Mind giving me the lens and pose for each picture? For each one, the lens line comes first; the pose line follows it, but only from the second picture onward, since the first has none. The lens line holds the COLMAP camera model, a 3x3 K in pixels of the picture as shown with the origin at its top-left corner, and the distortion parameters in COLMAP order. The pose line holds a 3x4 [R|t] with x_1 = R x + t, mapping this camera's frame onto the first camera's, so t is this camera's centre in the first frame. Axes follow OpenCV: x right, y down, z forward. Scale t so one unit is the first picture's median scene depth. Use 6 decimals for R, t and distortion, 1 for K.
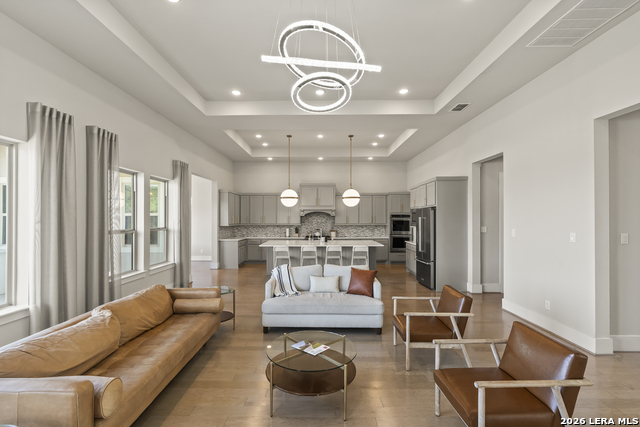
lens RADIAL K [[293.9, 0, 320.0], [0, 293.9, 213.5], [0, 0, 1]] dist [-0.023489, -0.000134]
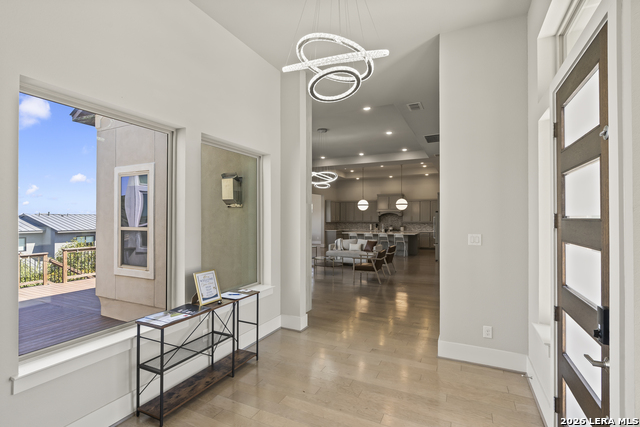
lens RADIAL K [[307.2, 0, 320.0], [0, 307.2, 213.5], [0, 0, 1]] dist [-0.000082, -0.000004]
pose [[0.904072, -0.004447, -0.427357, 0.374016], [0.005737, 0.999982, 0.001729, -0.009145], [0.427342, -0.004015, 0.904081, -0.592682]]
